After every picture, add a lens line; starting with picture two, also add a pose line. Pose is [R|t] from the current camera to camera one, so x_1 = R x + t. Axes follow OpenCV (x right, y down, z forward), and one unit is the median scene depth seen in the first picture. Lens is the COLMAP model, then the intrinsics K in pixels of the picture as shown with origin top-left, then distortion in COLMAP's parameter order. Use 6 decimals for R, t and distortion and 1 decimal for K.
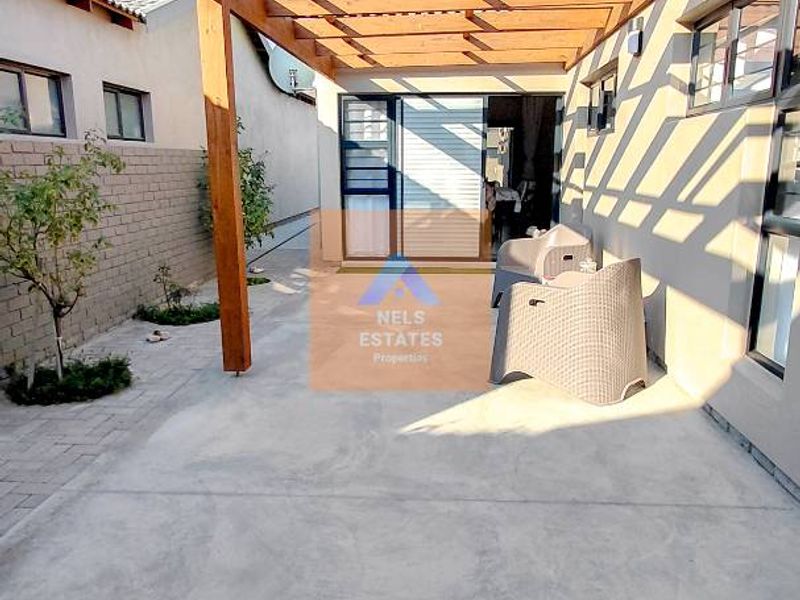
lens RADIAL K [[672.3, 0, 398.8], [0, 672.3, 333.8], [0, 0, 1]] dist [0.004167, 0.004881]
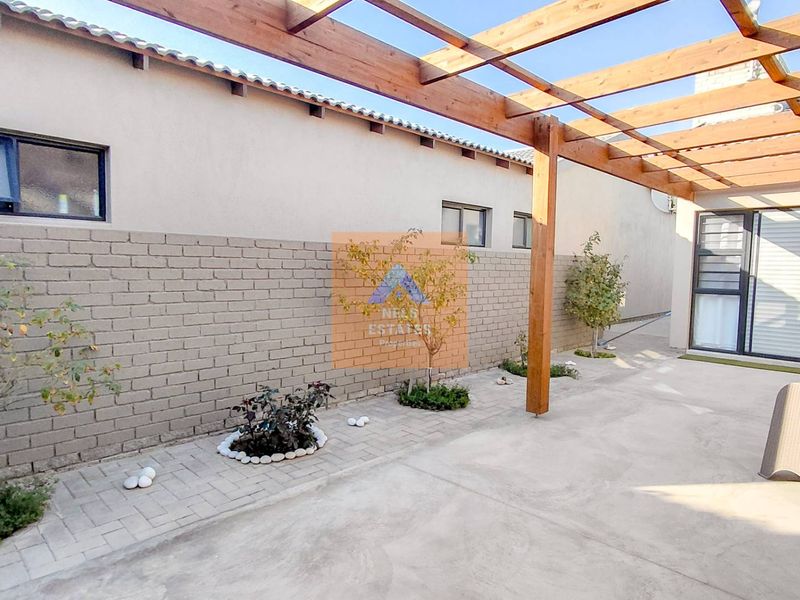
lens RADIAL K [[500.1, 0, 395.3], [0, 500.1, 314.4], [0, 0, 1]] dist [0.002124, 0.002445]
pose [[0.759065, 0.082618, -0.645751, 0.111107], [-0.180683, 0.979682, -0.087047, -0.000320], [0.625439, 0.182751, 0.758570, 0.018568]]
